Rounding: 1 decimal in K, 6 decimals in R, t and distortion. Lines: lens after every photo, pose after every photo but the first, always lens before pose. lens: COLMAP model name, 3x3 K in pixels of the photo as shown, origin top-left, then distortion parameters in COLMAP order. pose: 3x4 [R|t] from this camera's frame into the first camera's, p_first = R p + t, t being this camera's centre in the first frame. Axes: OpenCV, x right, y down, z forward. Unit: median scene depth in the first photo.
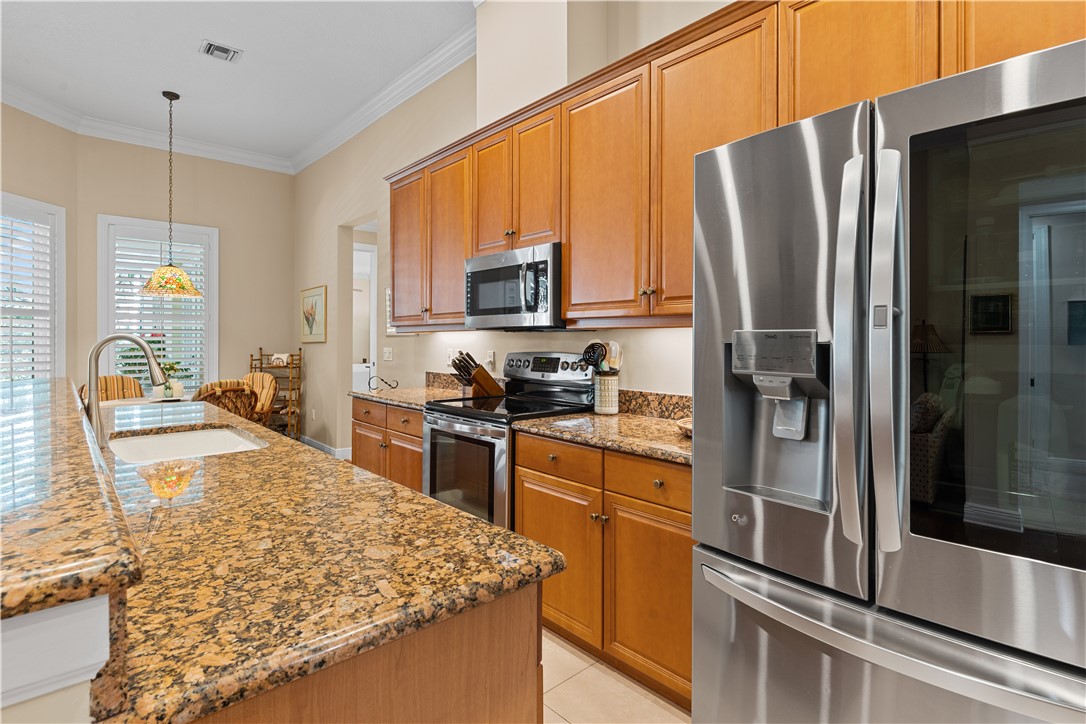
lens RADIAL K [[539.8, 0, 540.4], [0, 539.8, 332.8], [0, 0, 1]] dist [0.000183, 0.000295]
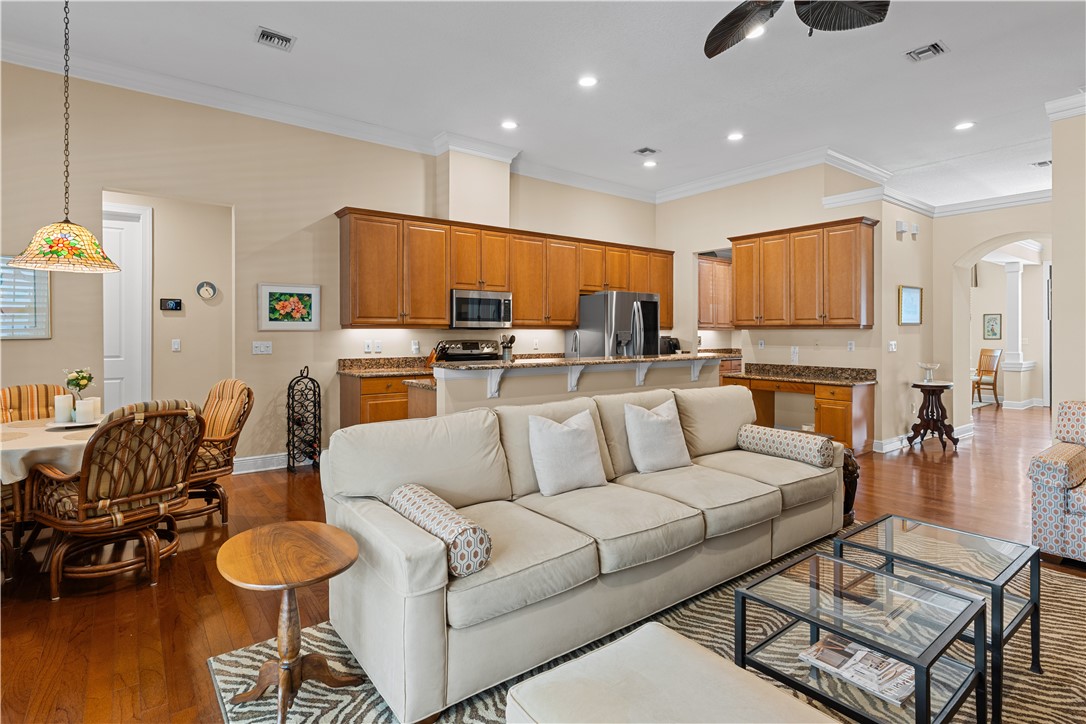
lens RADIAL K [[539.8, 0, 540.4], [0, 539.8, 332.8], [0, 0, 1]] dist [0.000183, 0.000295]
pose [[0.079580, 0.002008, 0.996826, -1.820570], [-0.008181, 0.999966, -0.001361, 0.009356], [-0.996795, -0.008047, 0.079593, 0.530383]]
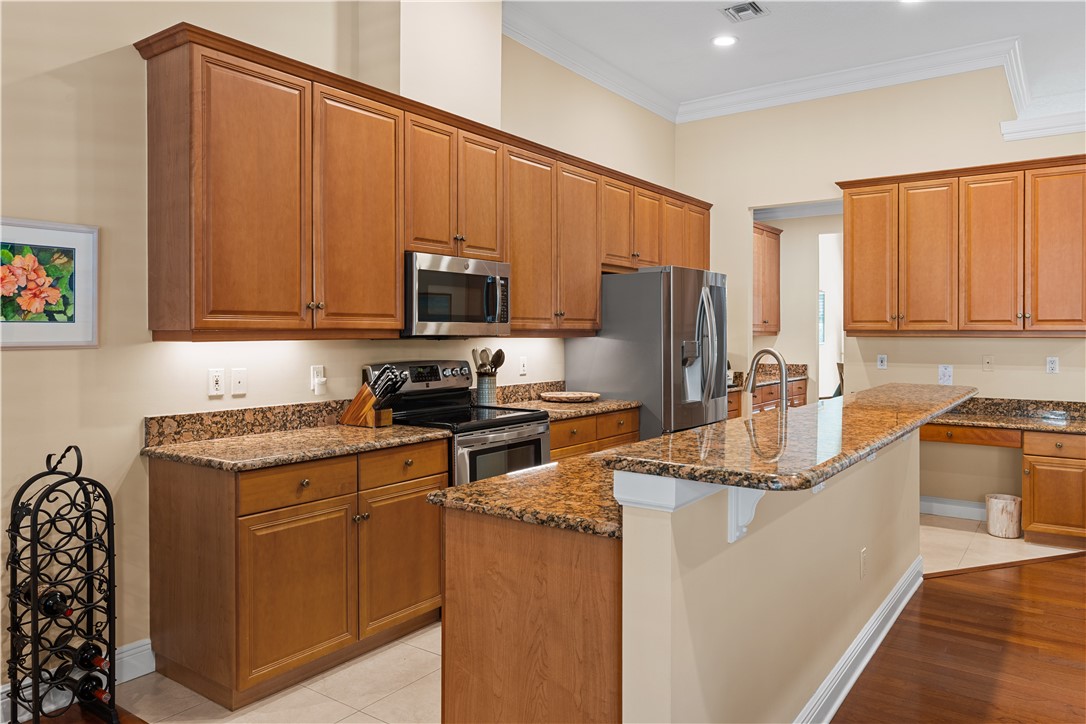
lens RADIAL K [[749.0, 0, 541.4], [0, 749.0, 337.2], [0, 0, 1]] dist [0.004394, -0.000982]
pose [[-0.214825, -0.003198, 0.976647, -1.222689], [-0.007703, 0.999969, 0.001580, -0.008942], [-0.976622, -0.007183, -0.214843, 0.994215]]
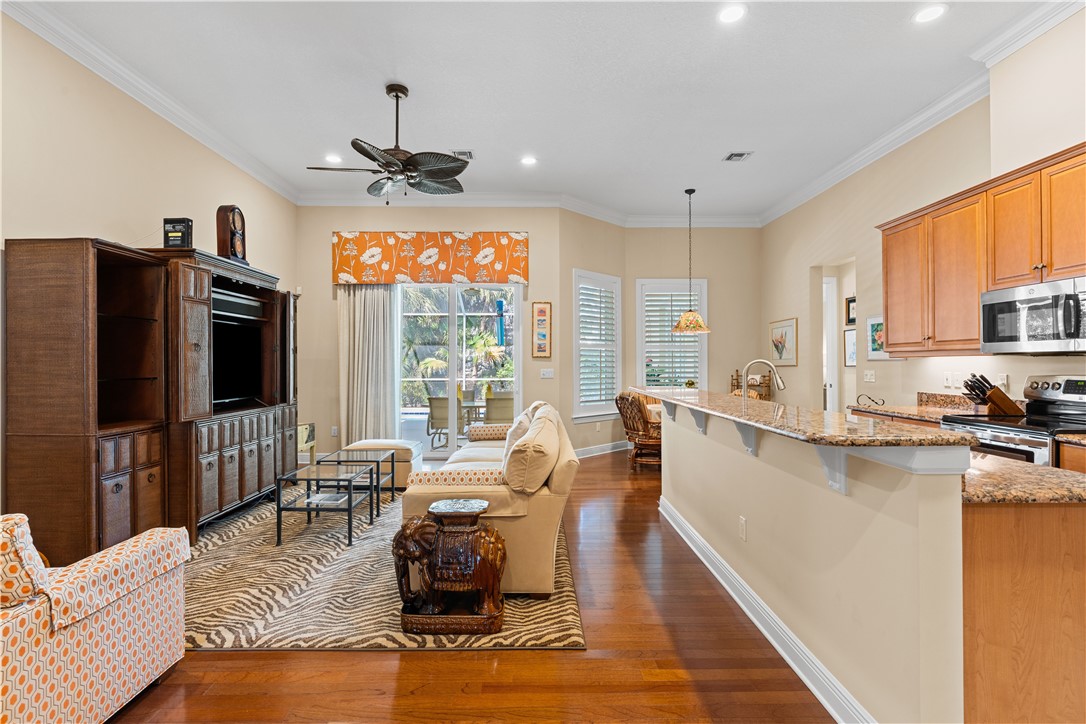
lens RADIAL K [[527.1, 0, 540.4], [0, 527.1, 355.8], [0, 0, 1]] dist [0.000758, 0.000829]
pose [[0.752393, -0.008730, -0.658657, -0.099667], [0.007132, 0.999962, -0.005107, -0.004087], [0.658676, -0.000855, 0.752426, -0.424218]]
